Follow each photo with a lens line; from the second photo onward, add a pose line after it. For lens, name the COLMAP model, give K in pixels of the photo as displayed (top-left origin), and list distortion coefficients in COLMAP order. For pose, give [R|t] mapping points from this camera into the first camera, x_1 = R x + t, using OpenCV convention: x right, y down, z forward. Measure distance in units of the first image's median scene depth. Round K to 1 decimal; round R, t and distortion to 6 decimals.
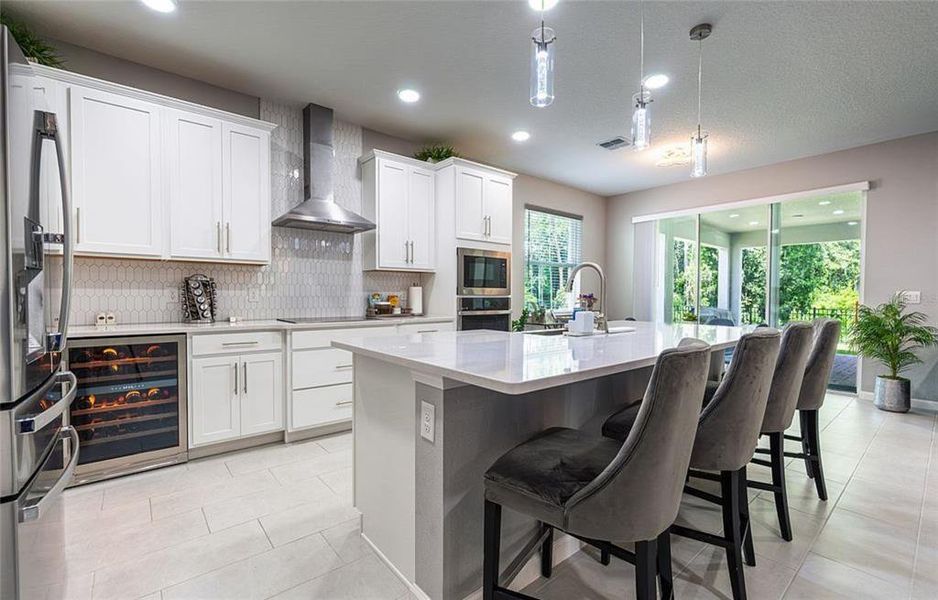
lens RADIAL K [[401.4, 0, 469.0], [0, 401.4, 300.0], [0, 0, 1]] dist [0.018941, -0.000005]
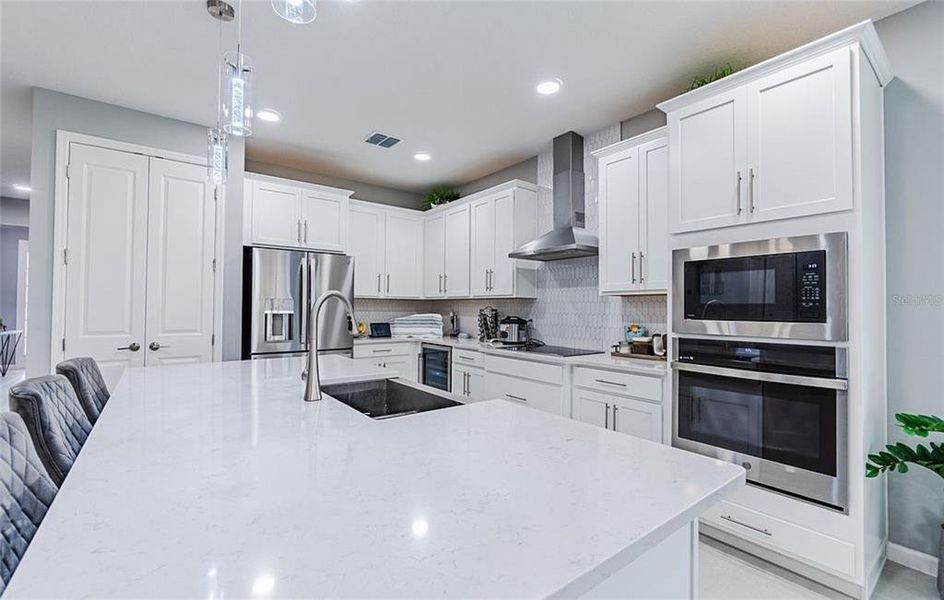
lens RADIAL K [[413.9, 0, 472.0], [0, 413.9, 300.0], [0, 0, 1]] dist [0.001197, 0.000050]
pose [[-0.035276, -0.028702, -0.998965, 0.559514], [-0.032293, 0.999098, -0.027566, -0.032558], [0.998856, 0.031287, -0.036171, 0.718398]]
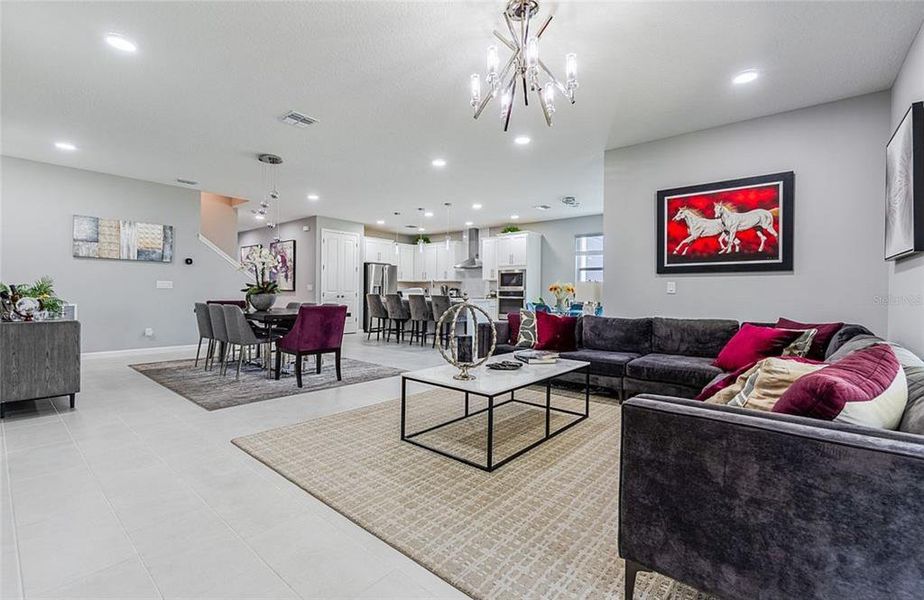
lens RADIAL K [[396.9, 0, 462.0], [0, 396.9, 300.0], [0, 0, 1]] dist [-0.000611, -0.000004]
pose [[0.186642, 0.007047, -0.982403, 2.234695], [-0.035137, 0.999382, 0.000493, 0.054540], [0.981799, 0.034426, 0.186775, 0.333139]]
